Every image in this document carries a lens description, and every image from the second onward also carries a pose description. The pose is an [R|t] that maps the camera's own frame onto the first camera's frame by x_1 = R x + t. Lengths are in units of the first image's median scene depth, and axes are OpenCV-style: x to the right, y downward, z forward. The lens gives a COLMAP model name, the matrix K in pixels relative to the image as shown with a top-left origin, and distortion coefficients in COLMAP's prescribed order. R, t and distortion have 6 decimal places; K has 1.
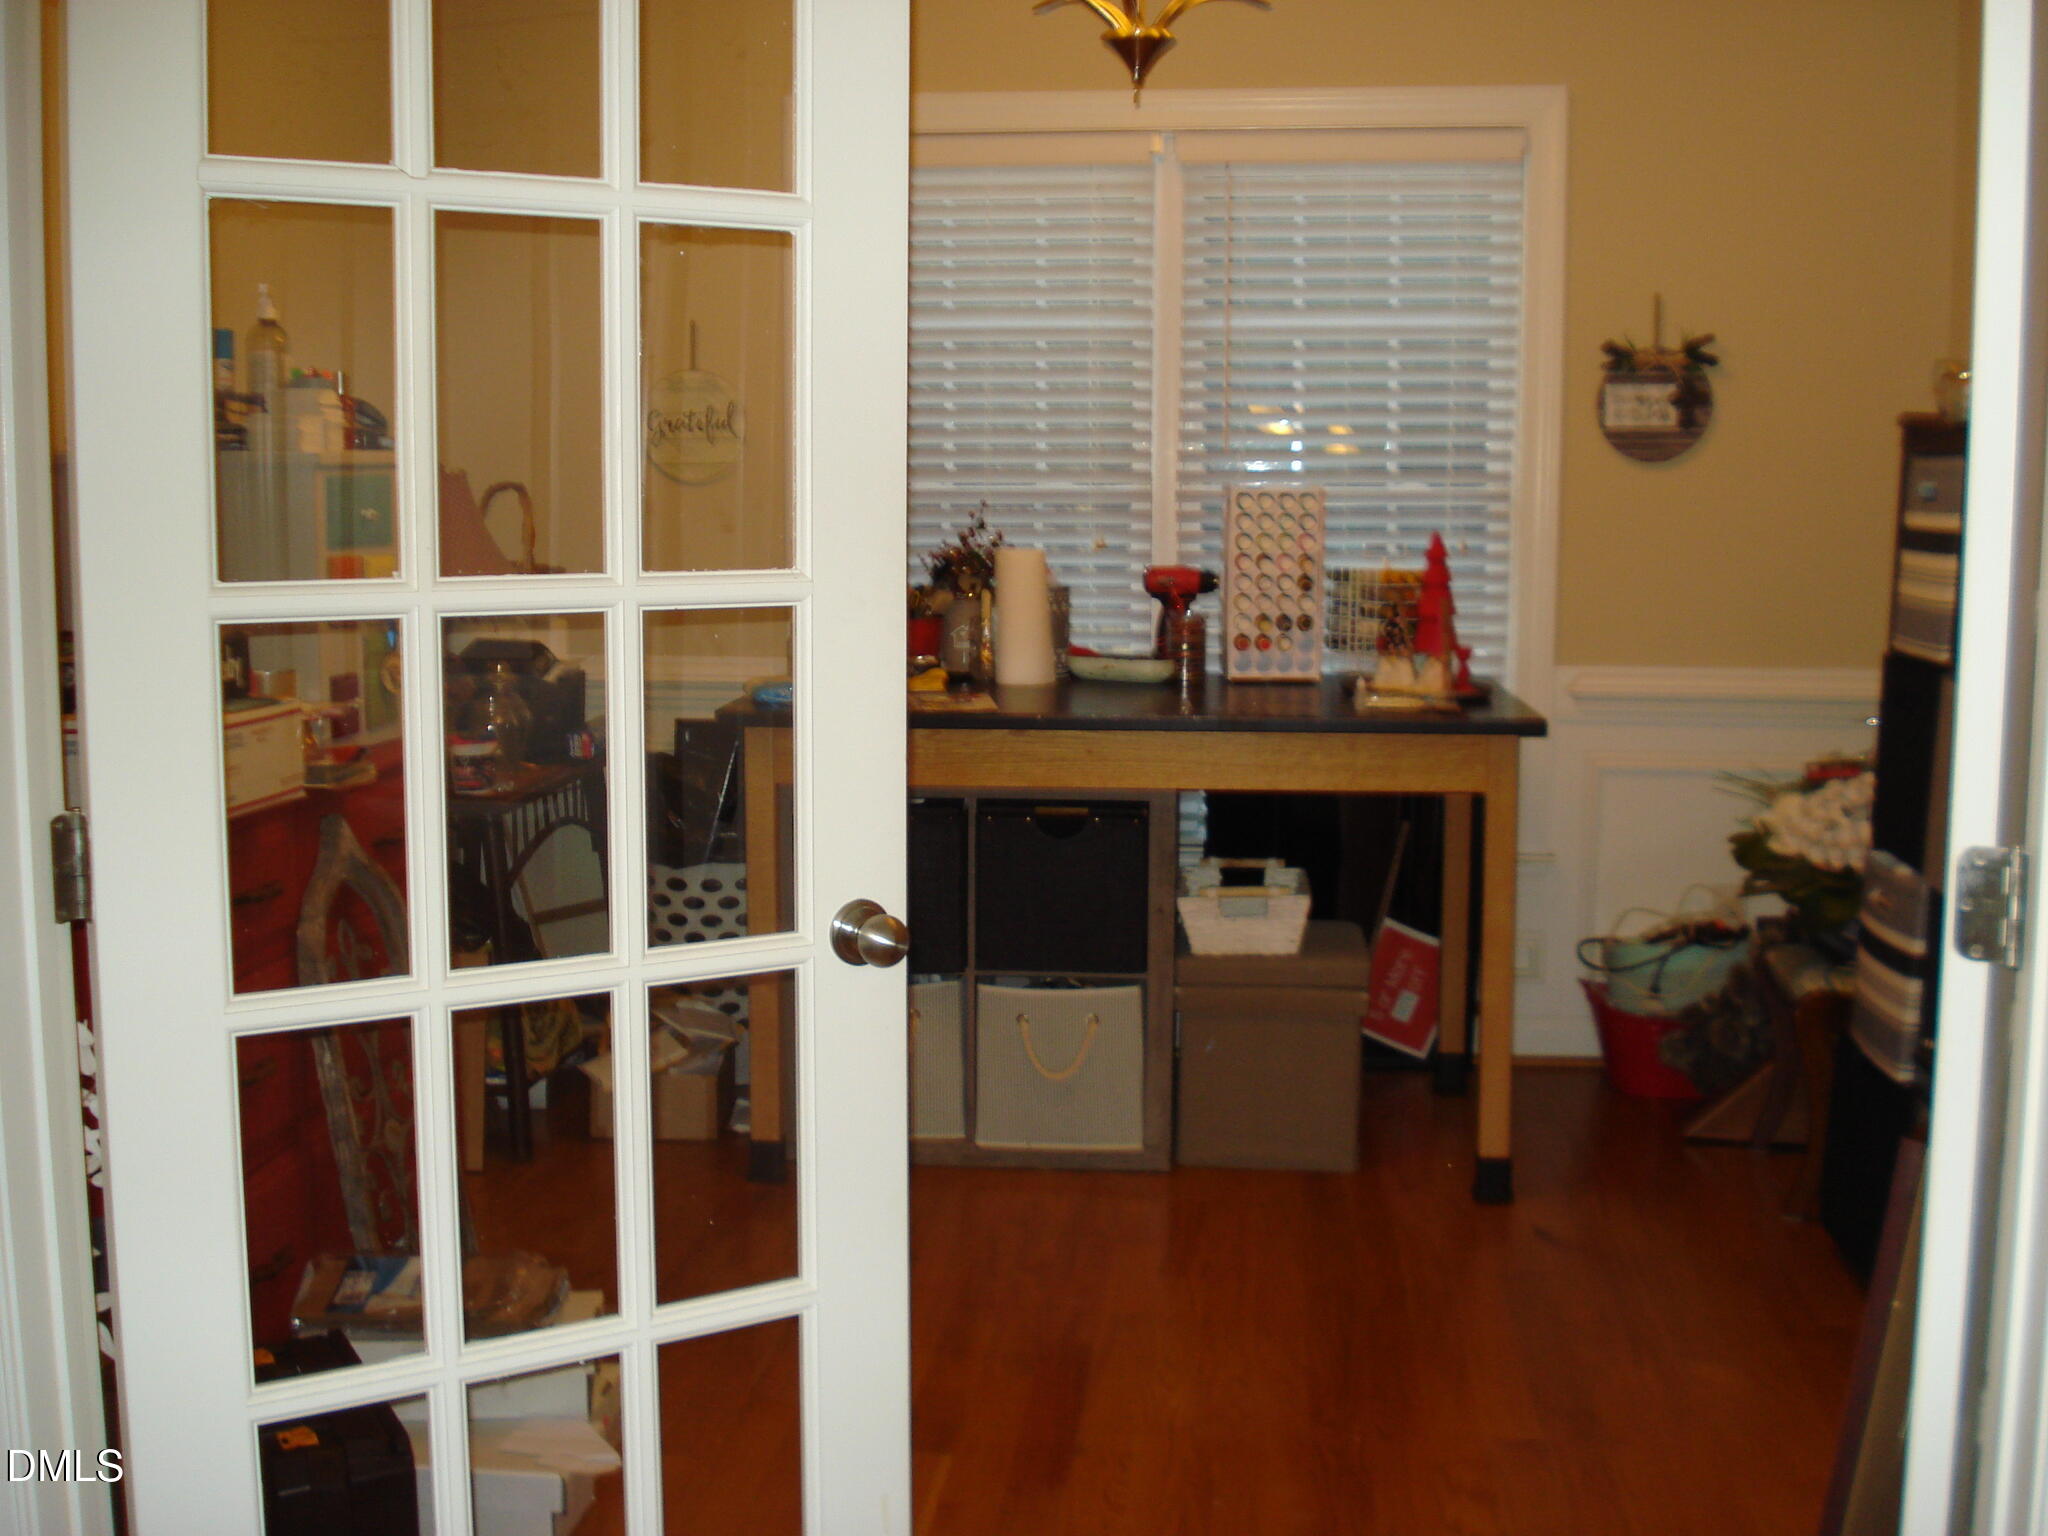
lens RADIAL K [[2336.7, 0, 983.2], [0, 2336.7, 693.9], [0, 0, 1]] dist [-0.041931, -0.020774]
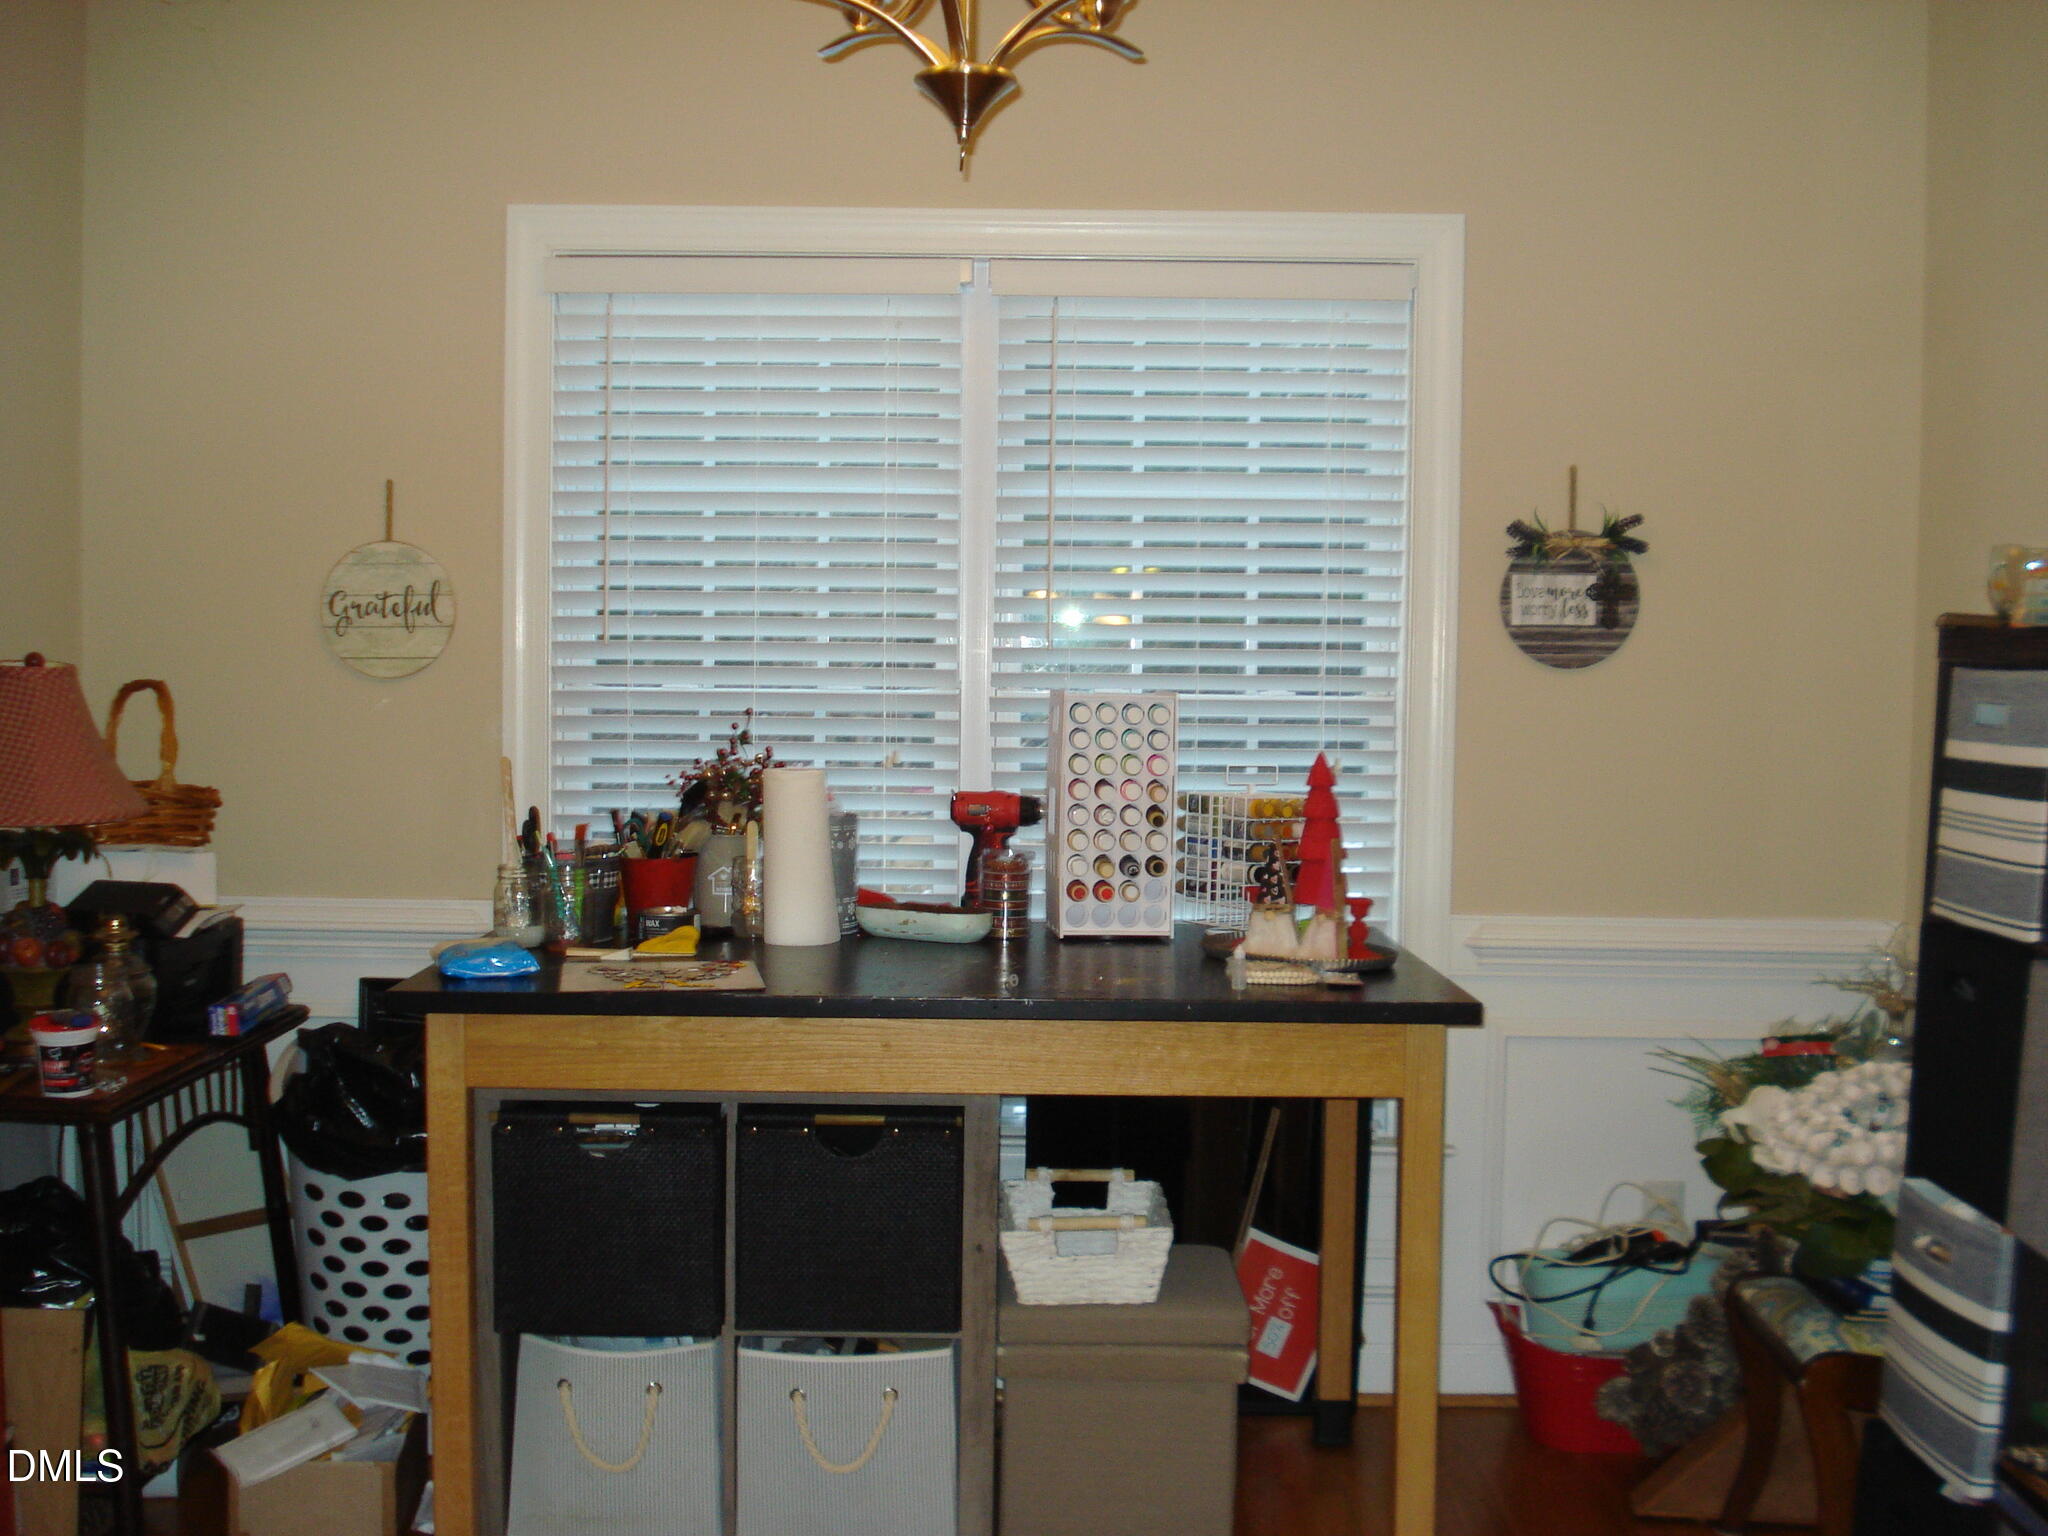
lens RADIAL K [[2277.4, 0, 1016.8], [0, 2277.4, 743.4], [0, 0, 1]] dist [-0.074553, -0.108503]
pose [[0.993693, 0.006017, 0.111975, 0.003982], [0.000335, 0.998396, -0.056622, -0.028040], [-0.112136, 0.056302, 0.992097, 0.233276]]
